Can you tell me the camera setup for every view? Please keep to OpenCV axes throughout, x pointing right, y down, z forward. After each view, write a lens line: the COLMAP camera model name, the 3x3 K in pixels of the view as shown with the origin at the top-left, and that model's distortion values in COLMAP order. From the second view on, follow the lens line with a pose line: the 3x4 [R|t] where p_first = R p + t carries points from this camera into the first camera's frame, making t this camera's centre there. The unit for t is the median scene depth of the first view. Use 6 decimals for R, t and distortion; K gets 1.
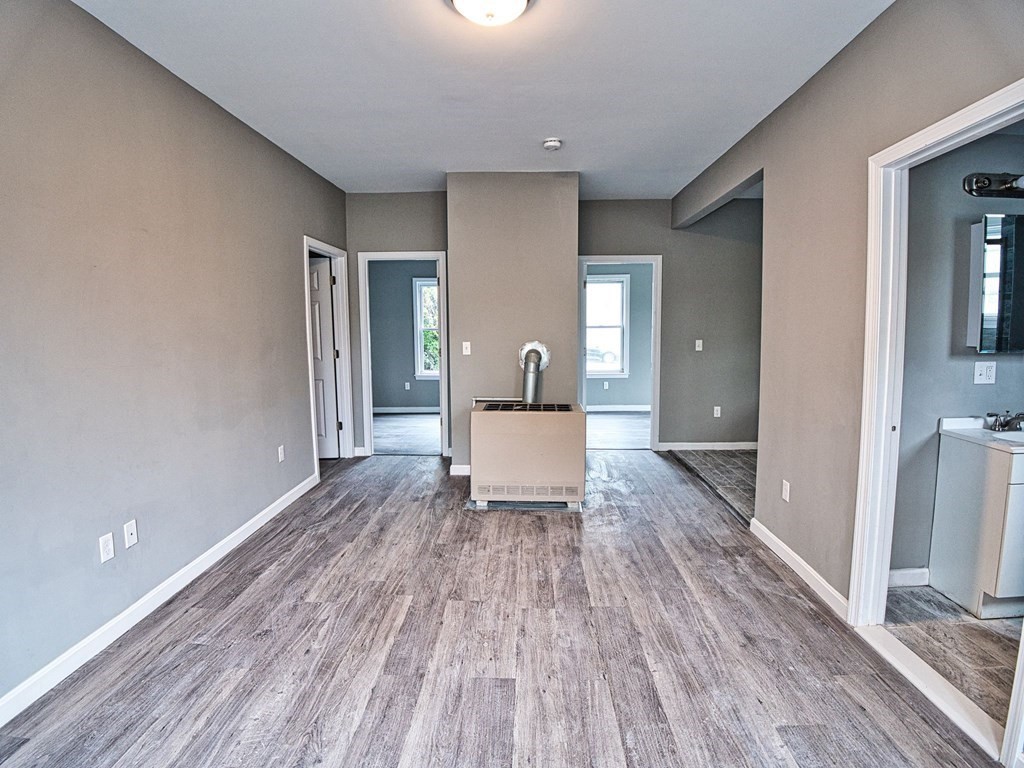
lens RADIAL K [[500.1, 0, 510.6], [0, 500.1, 373.9], [0, 0, 1]] dist [-0.042990, -0.009526]
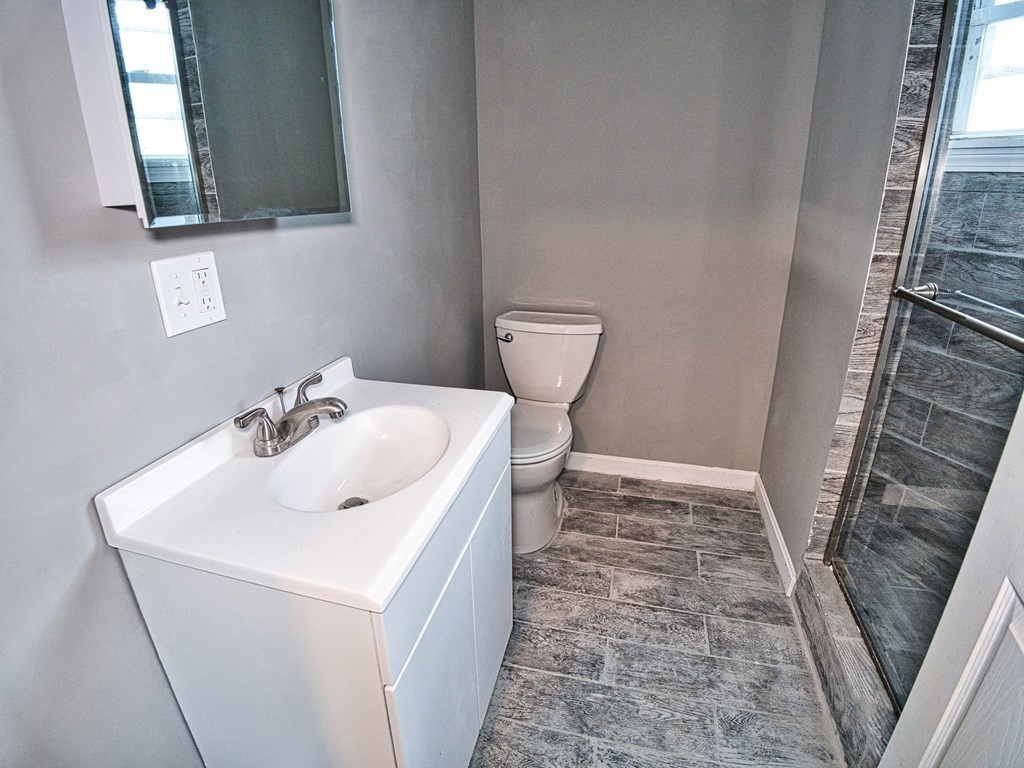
lens RADIAL K [[500.1, 0, 510.6], [0, 500.1, 373.9], [0, 0, 1]] dist [-0.042990, -0.009526]
pose [[0.221864, -0.326131, 0.918921, 0.734759], [0.100038, 0.945048, 0.311250, -0.029940], [-0.969932, 0.022872, 0.242298, 0.718891]]
